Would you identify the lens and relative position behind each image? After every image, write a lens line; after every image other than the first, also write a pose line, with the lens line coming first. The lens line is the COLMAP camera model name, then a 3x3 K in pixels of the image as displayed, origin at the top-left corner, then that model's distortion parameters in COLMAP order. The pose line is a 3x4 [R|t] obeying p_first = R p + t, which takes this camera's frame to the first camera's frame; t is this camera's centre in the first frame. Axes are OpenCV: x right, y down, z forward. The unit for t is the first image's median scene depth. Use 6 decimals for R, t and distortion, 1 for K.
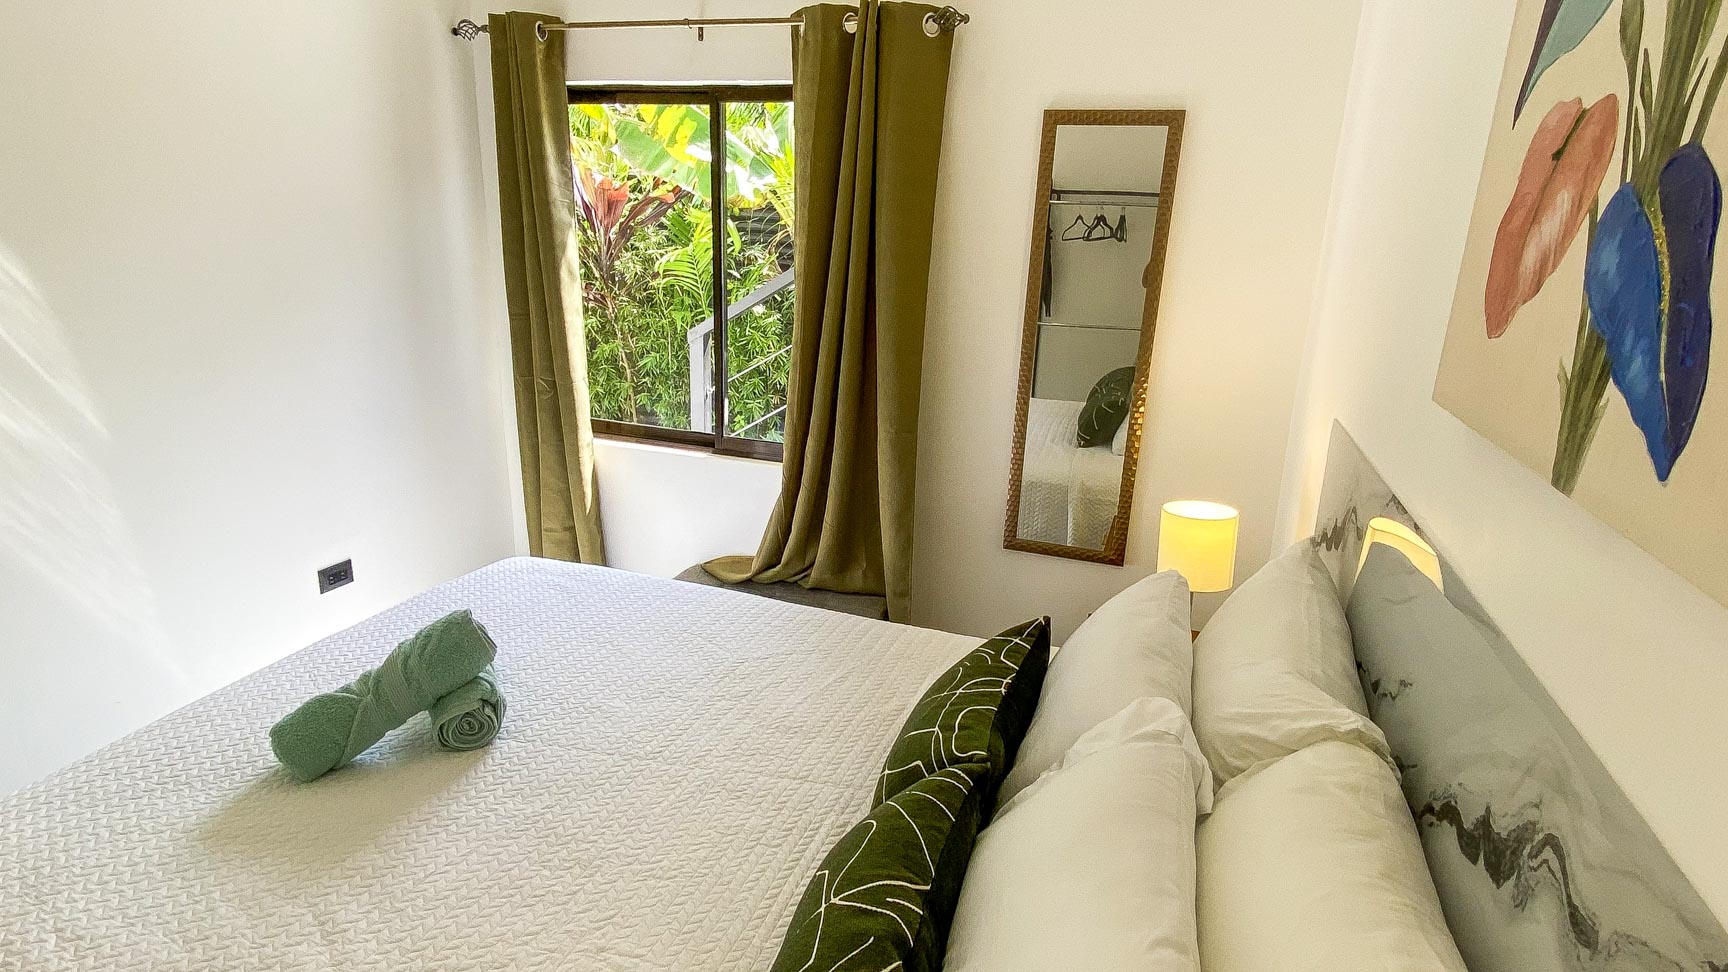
lens RADIAL K [[899.4, 0, 864.0], [0, 899.4, 486.0], [0, 0, 1]] dist [0.068328, -0.062777]
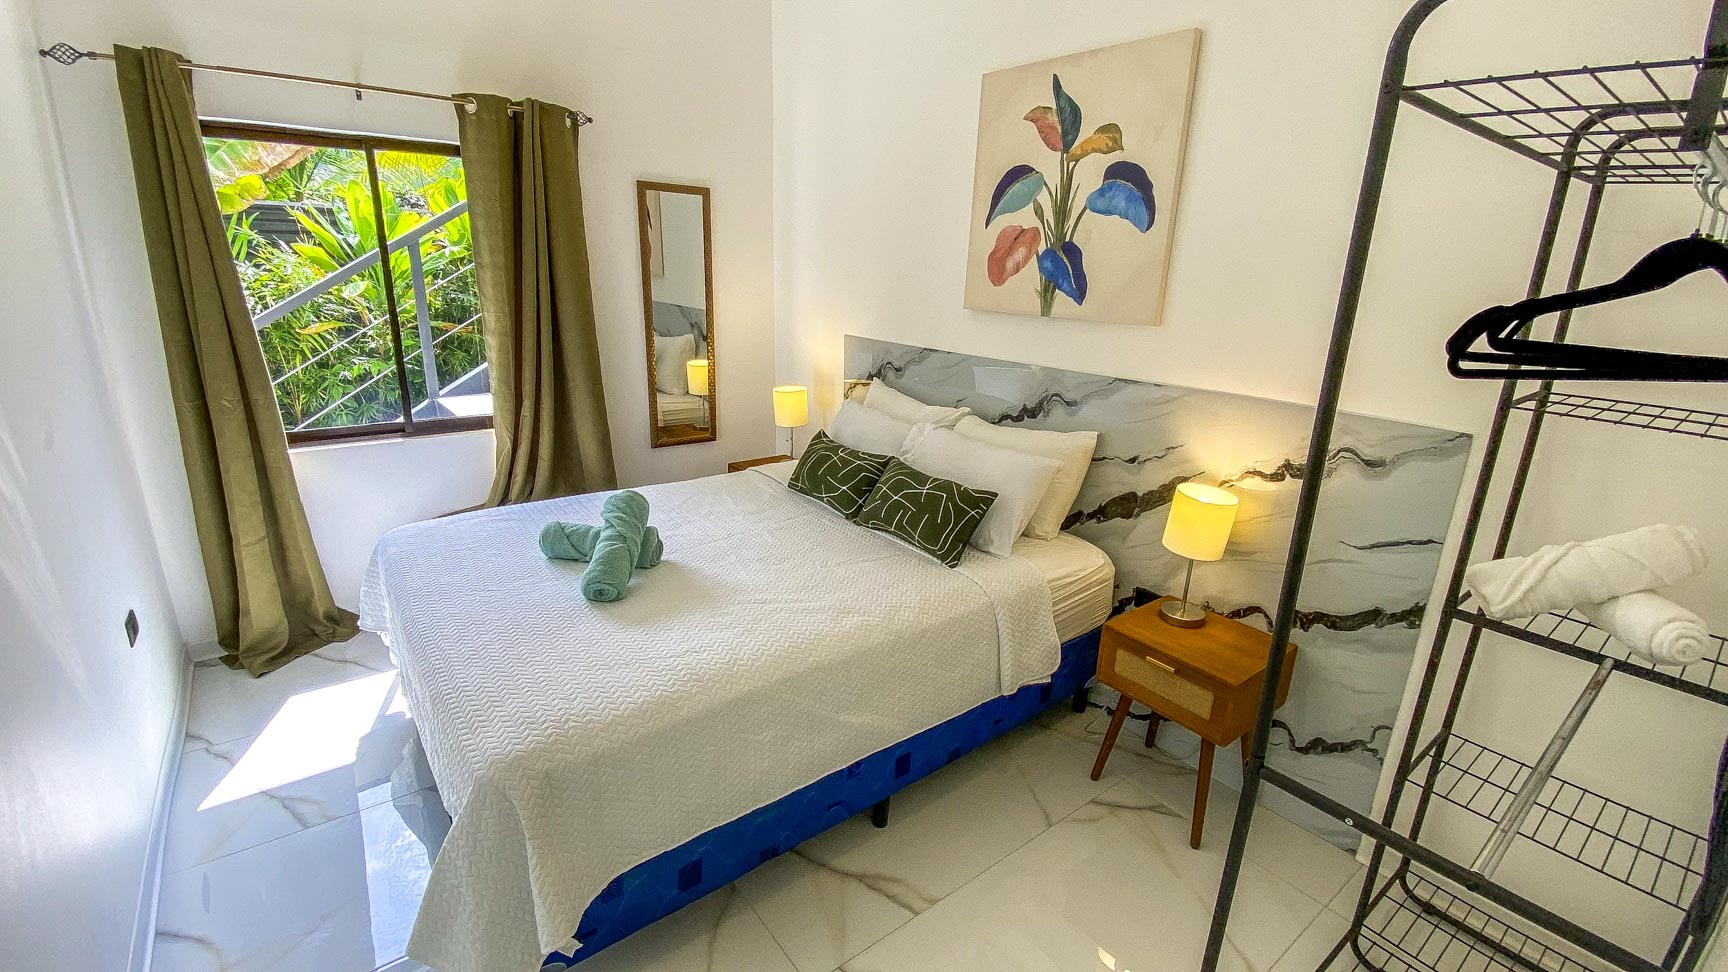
lens RADIAL K [[762.4, 0, 864.0], [0, 762.4, 486.0], [0, 0, 1]] dist [0.023546, -0.021901]
pose [[0.540538, -0.259296, 0.800365, -0.796662], [0.227374, 0.960944, 0.157758, 0.003082], [-0.810012, 0.096708, 0.578384, -0.100430]]
